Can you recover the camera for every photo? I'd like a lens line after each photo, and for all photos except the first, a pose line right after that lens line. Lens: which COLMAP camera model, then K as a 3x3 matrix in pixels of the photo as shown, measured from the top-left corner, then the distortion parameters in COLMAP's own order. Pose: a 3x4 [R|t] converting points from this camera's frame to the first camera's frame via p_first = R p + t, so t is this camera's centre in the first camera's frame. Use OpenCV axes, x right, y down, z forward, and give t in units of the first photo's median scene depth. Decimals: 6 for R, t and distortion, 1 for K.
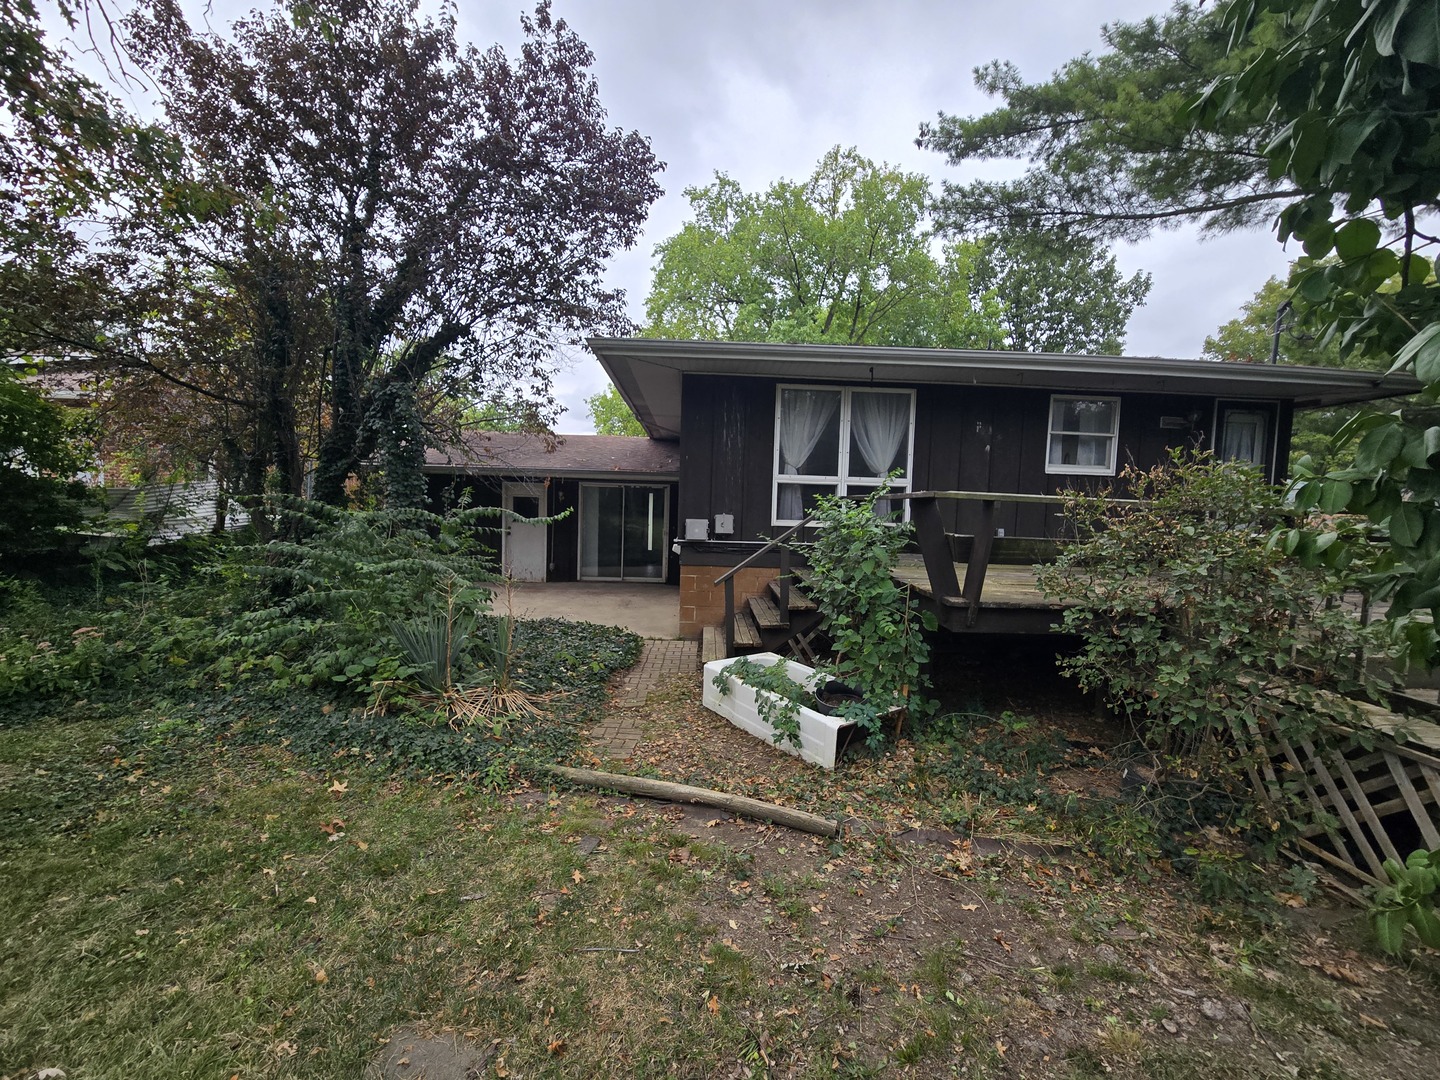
lens RADIAL K [[595.1, 0, 722.7], [0, 595.1, 541.7], [0, 0, 1]] dist [-0.001192, 0.003811]
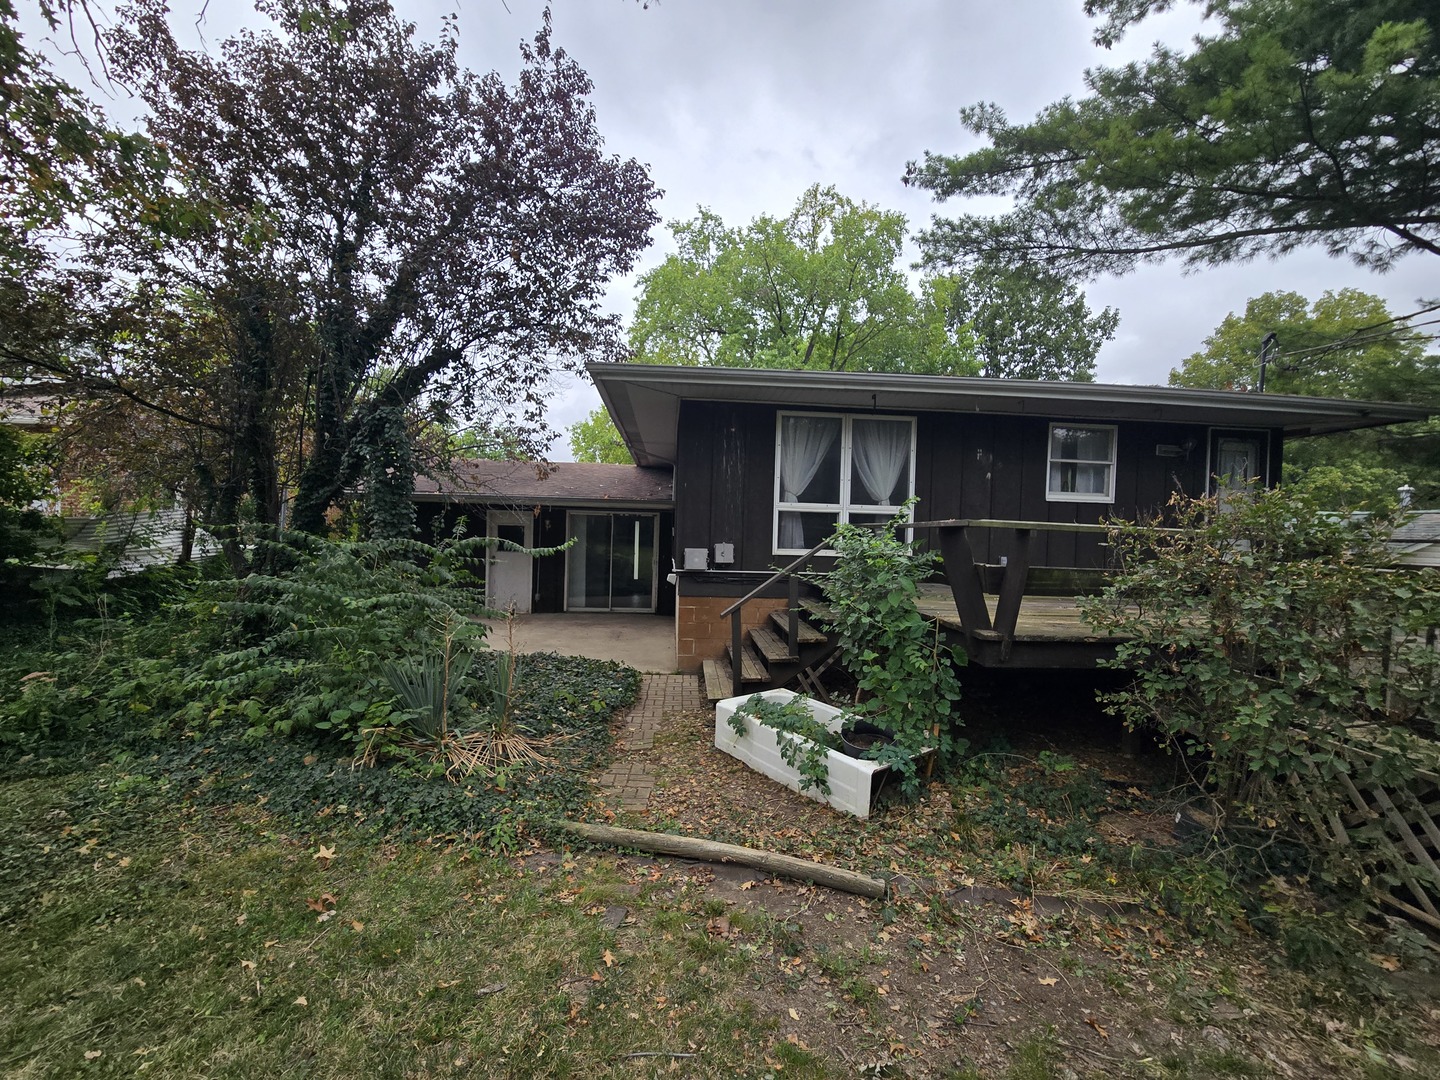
lens RADIAL K [[595.3, 0, 721.7], [0, 595.3, 542.1], [0, 0, 1]] dist [-0.002190, 0.004047]
pose [[0.999348, -0.003183, 0.035975, -0.048479], [0.004826, 0.998945, -0.045679, -0.004476], [-0.035792, 0.045823, 0.998308, 0.040104]]
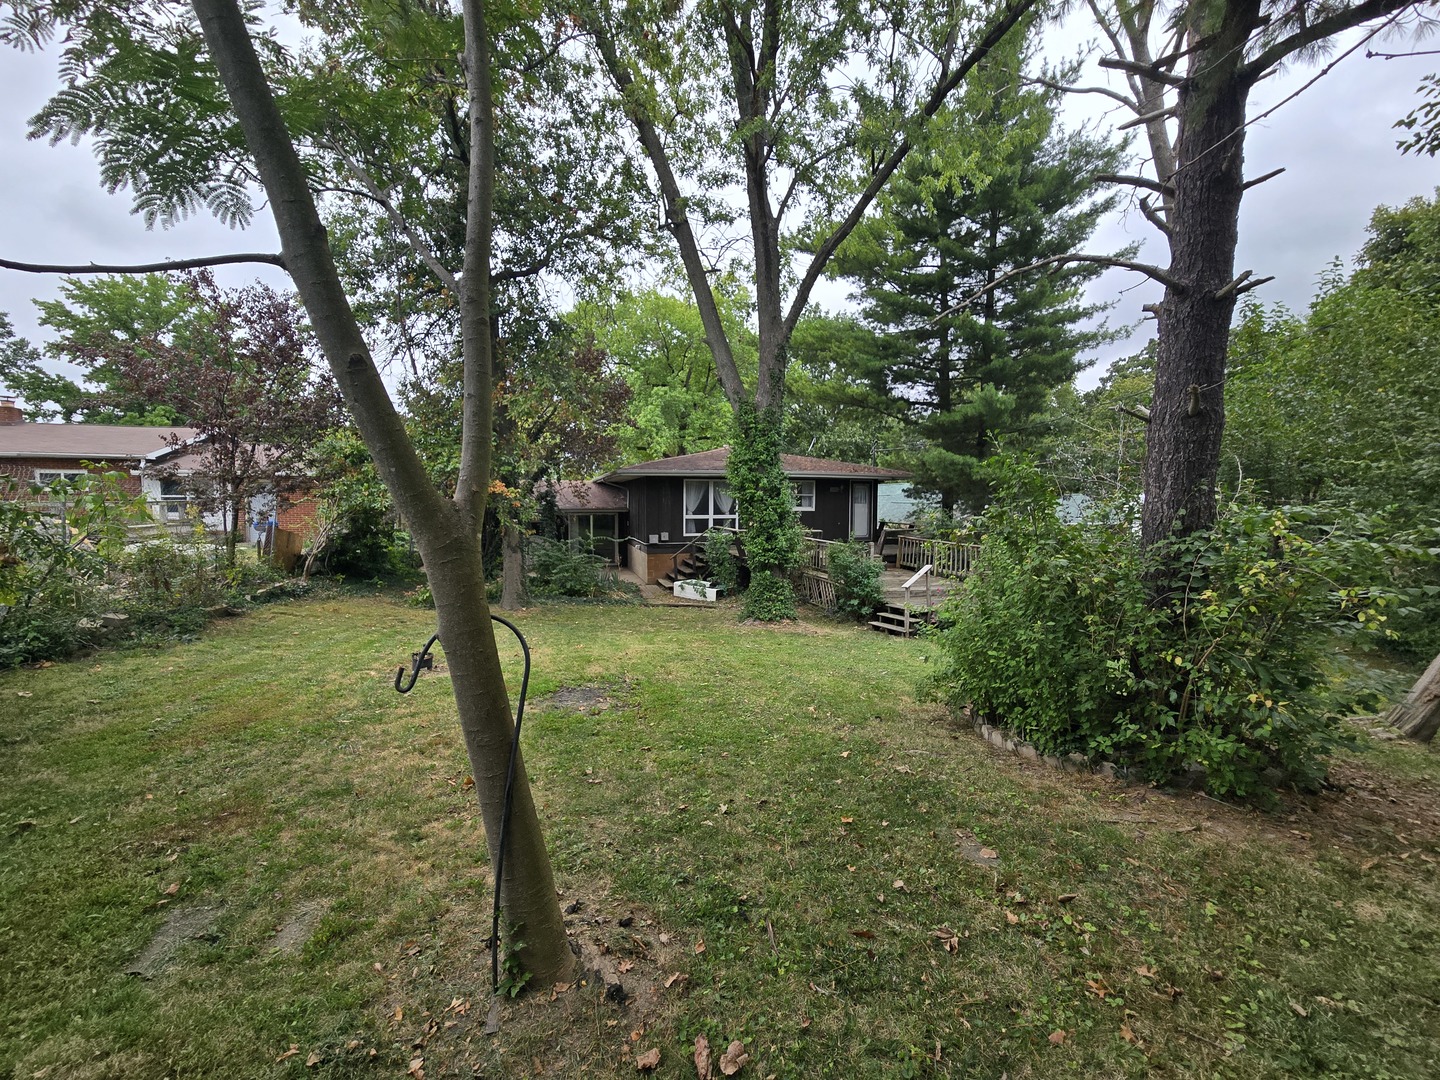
lens RADIAL K [[594.8, 0, 720.0], [0, 594.8, 540.0], [0, 0, 1]] dist [0.001476, -0.000305]
pose [[0.972310, -0.040756, 0.230114, -0.447348], [0.037709, 0.999133, 0.017626, -0.064681], [-0.230633, -0.008461, 0.973004, -1.886329]]
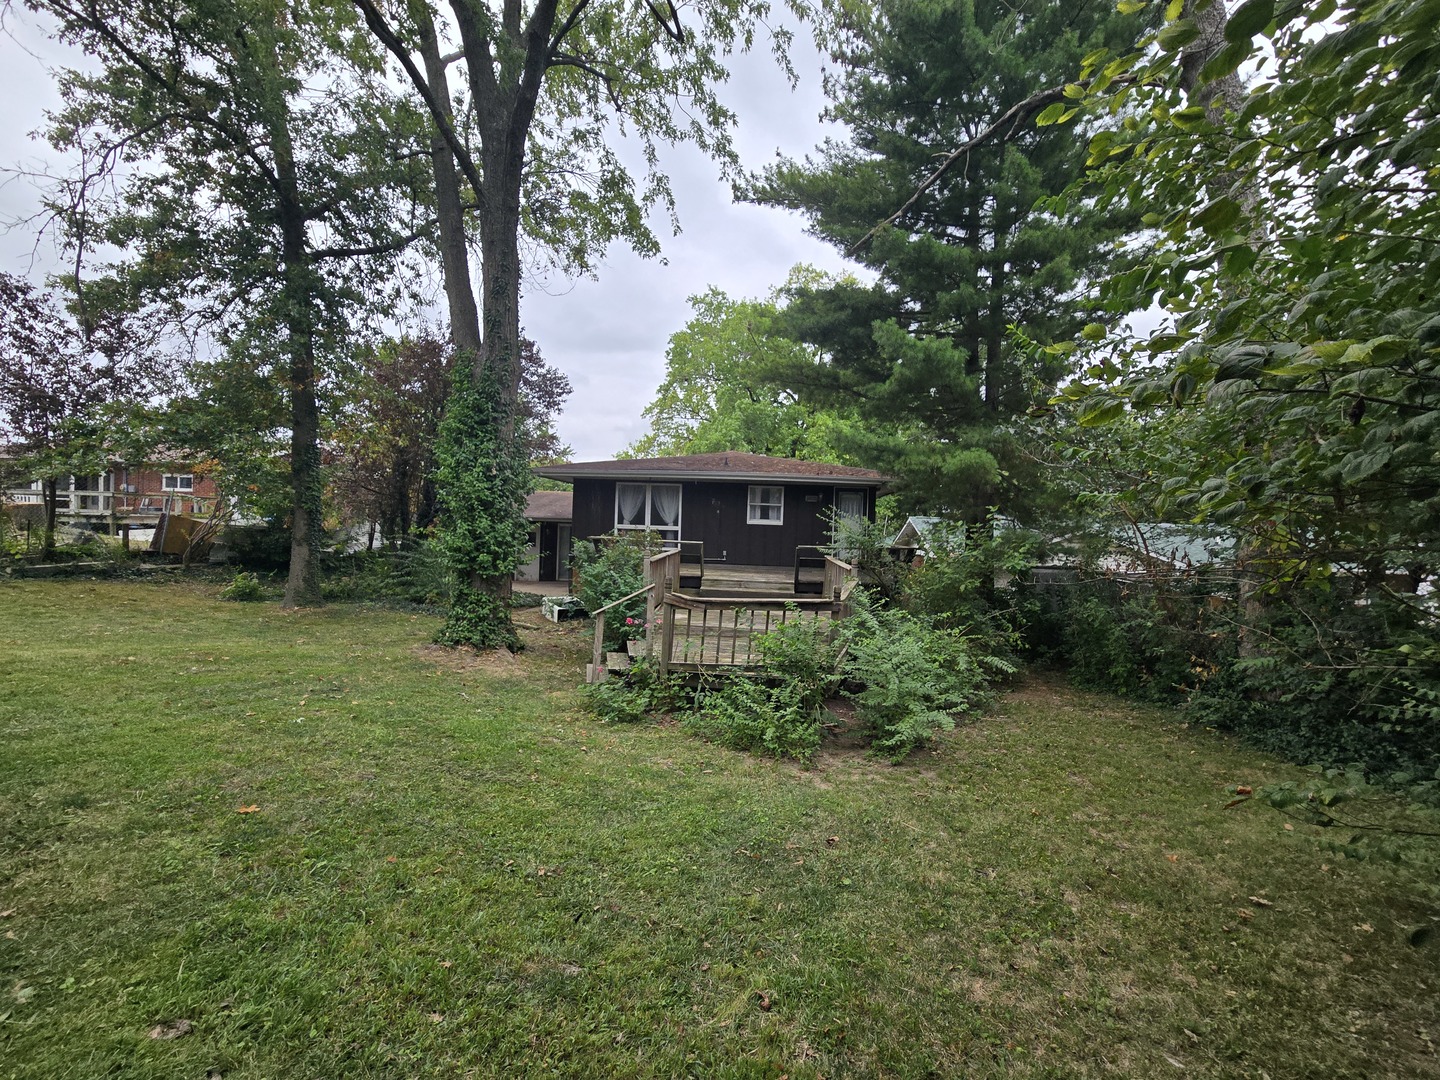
lens RADIAL K [[594.8, 0, 720.0], [0, 594.8, 540.0], [0, 0, 1]] dist [0.001476, -0.000305]
pose [[0.990427, 0.007163, -0.137849, 0.984676], [-0.014265, 0.998617, -0.050605, 0.058598], [0.137296, 0.052087, 0.989160, -1.368417]]
